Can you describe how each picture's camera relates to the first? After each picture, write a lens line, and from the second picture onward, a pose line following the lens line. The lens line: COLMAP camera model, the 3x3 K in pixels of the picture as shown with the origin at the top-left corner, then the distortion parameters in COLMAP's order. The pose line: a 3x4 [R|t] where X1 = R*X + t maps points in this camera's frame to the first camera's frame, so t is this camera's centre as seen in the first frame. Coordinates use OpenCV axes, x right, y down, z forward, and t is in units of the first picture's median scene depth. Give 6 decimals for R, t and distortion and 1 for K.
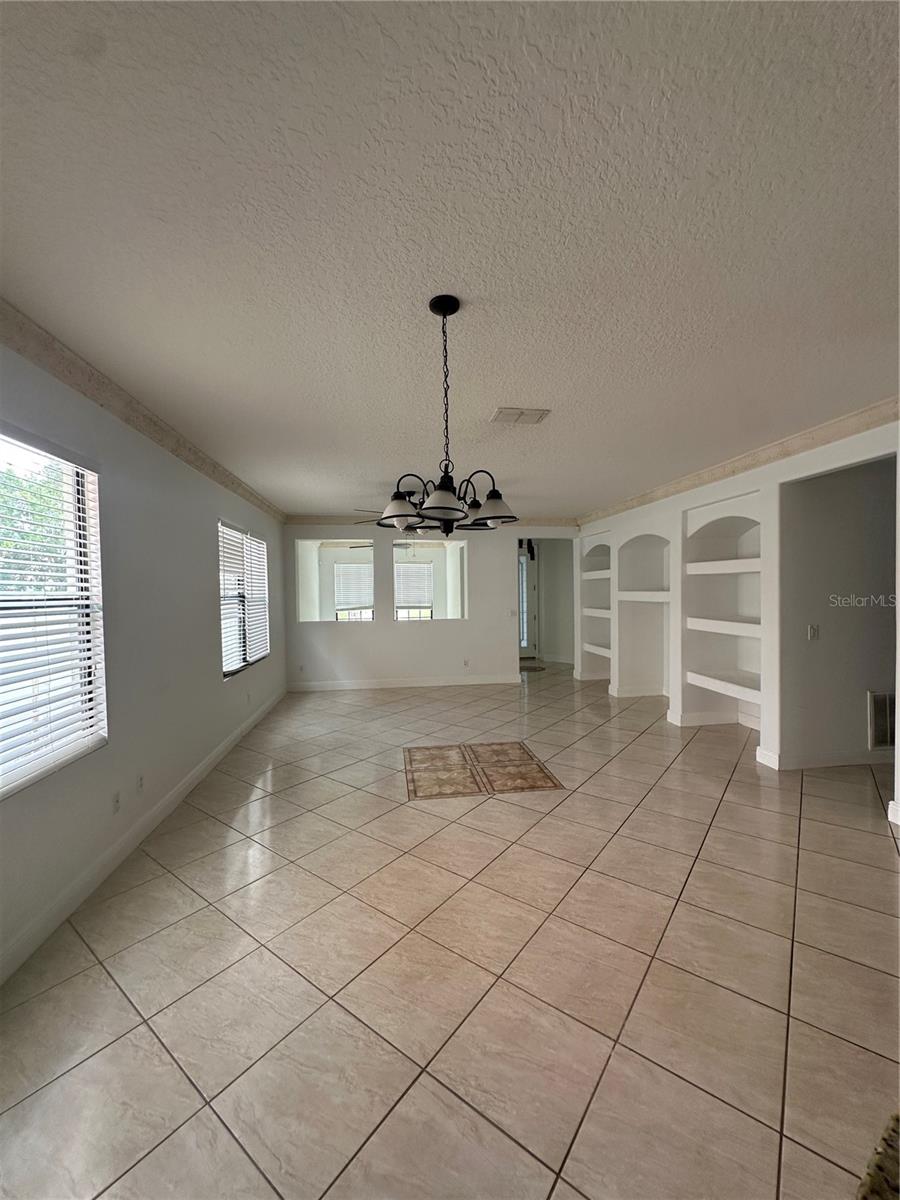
lens RADIAL K [[481.0, 0, 452.1], [0, 481.0, 599.6], [0, 0, 1]] dist [-0.003461, 0.000940]
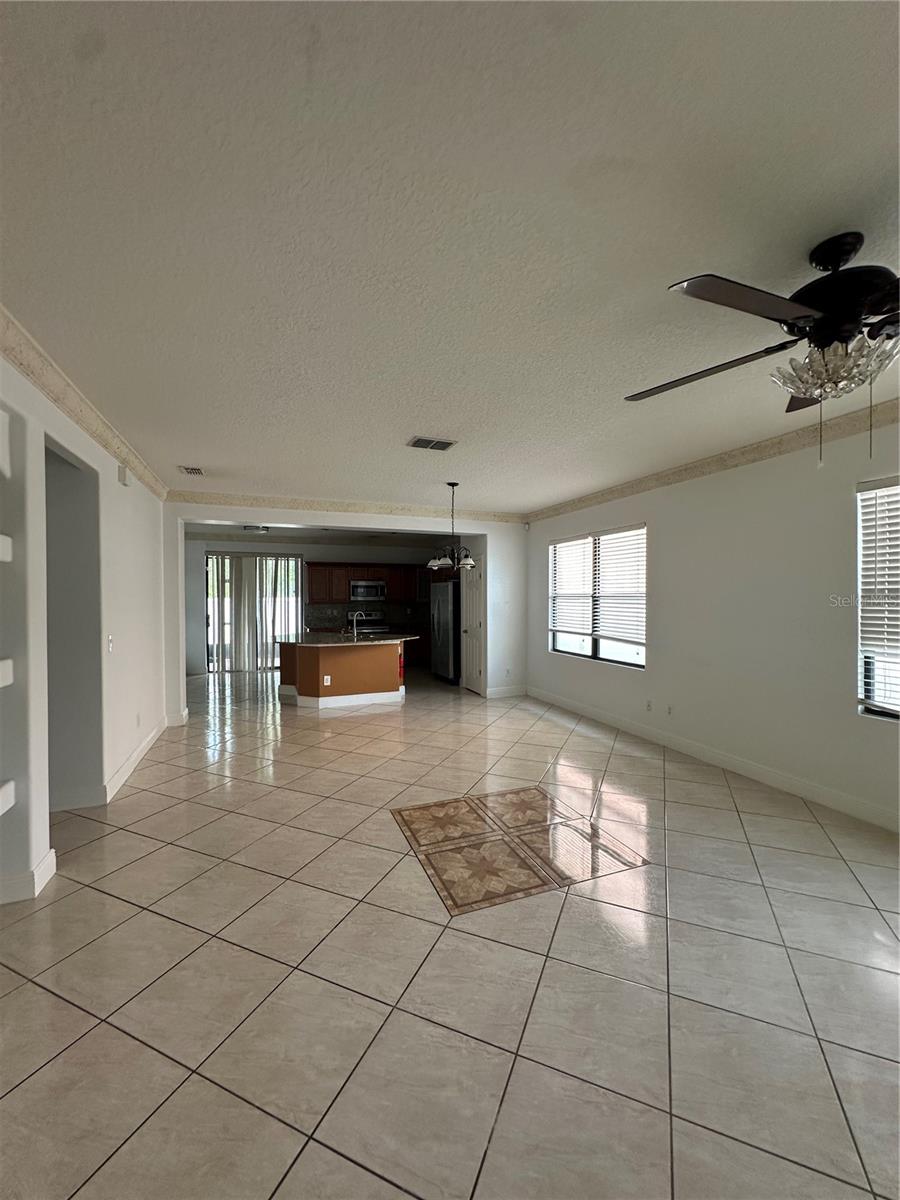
lens RADIAL K [[481.0, 0, 452.5], [0, 481.0, 597.4], [0, 0, 1]] dist [-0.003461, 0.000940]
pose [[-0.972577, 0.018136, -0.231871, 0.212306], [0.012395, 0.999580, 0.026192, -0.020291], [0.232249, 0.022600, -0.972394, 1.249126]]
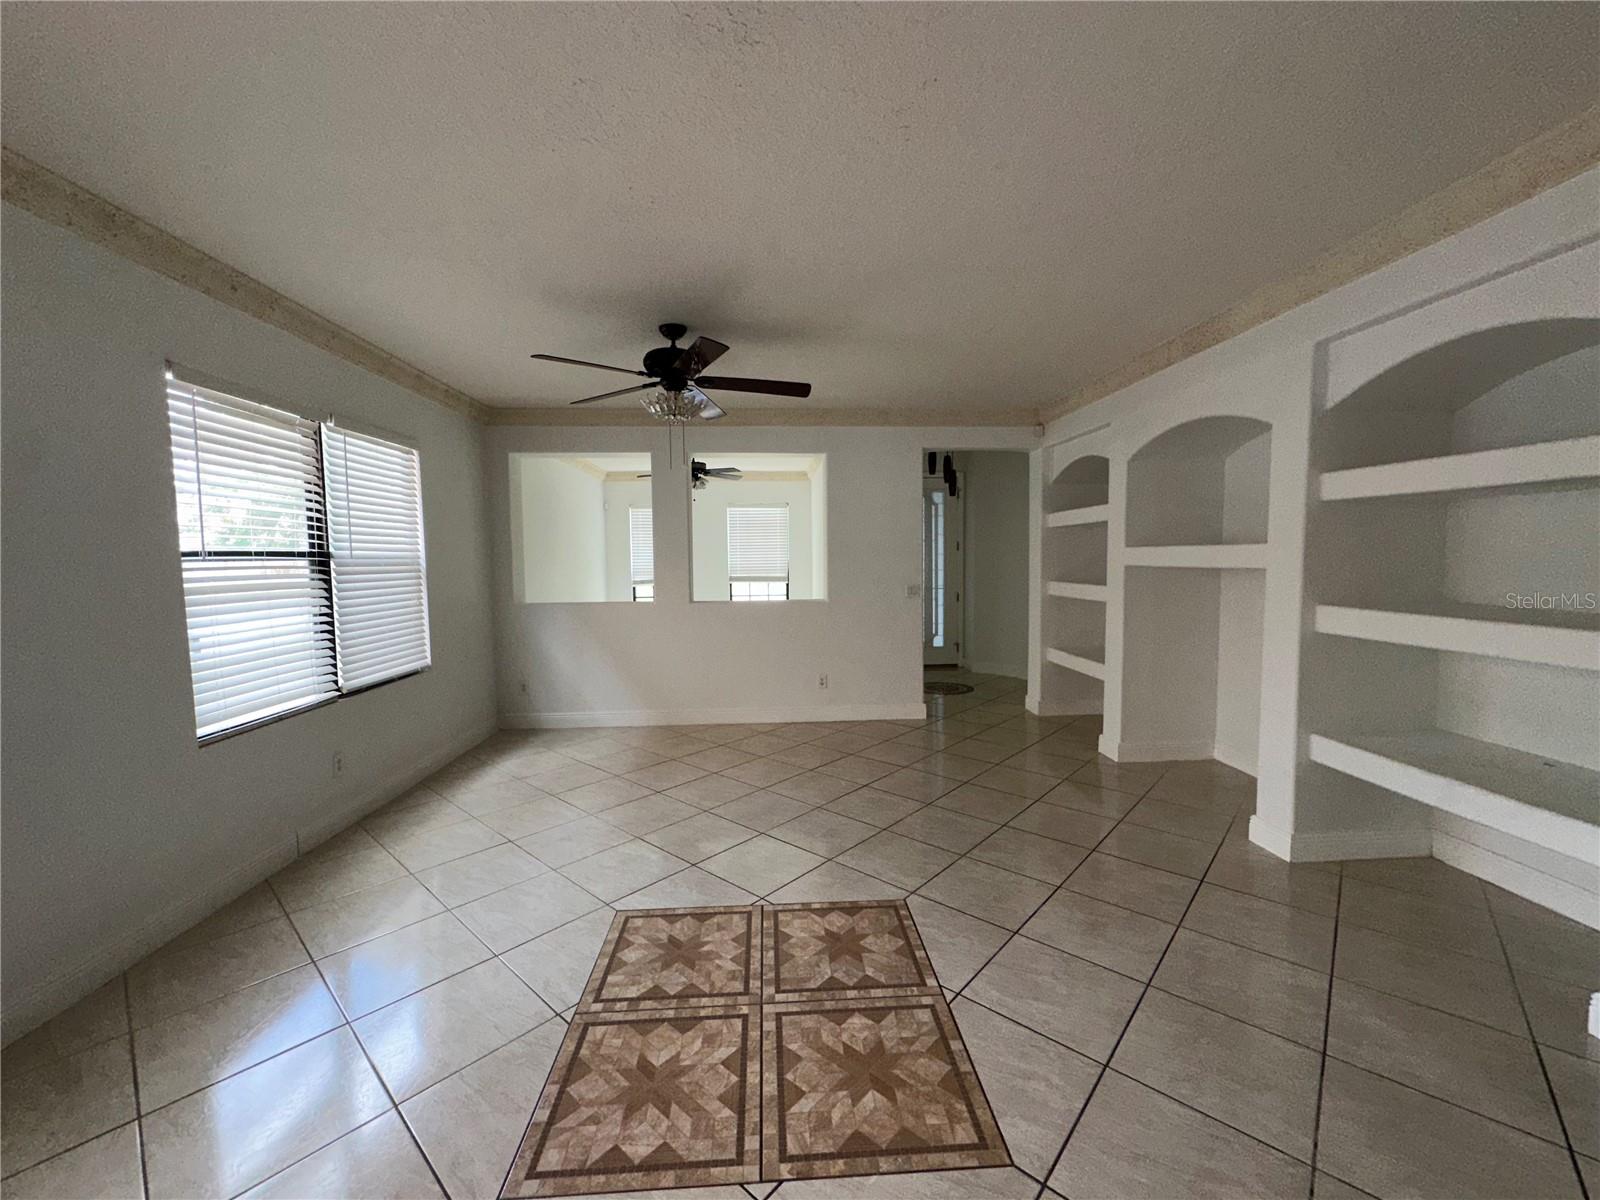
lens RADIAL K [[641.4, 0, 800.1], [0, 641.4, 602.0], [0, 0, 1]] dist [-0.003461, 0.000940]
pose [[0.996567, 0.006831, -0.082508, 0.085571], [-0.002619, 0.998693, 0.051049, 0.007404], [0.082749, -0.050658, 0.995282, 0.392338]]
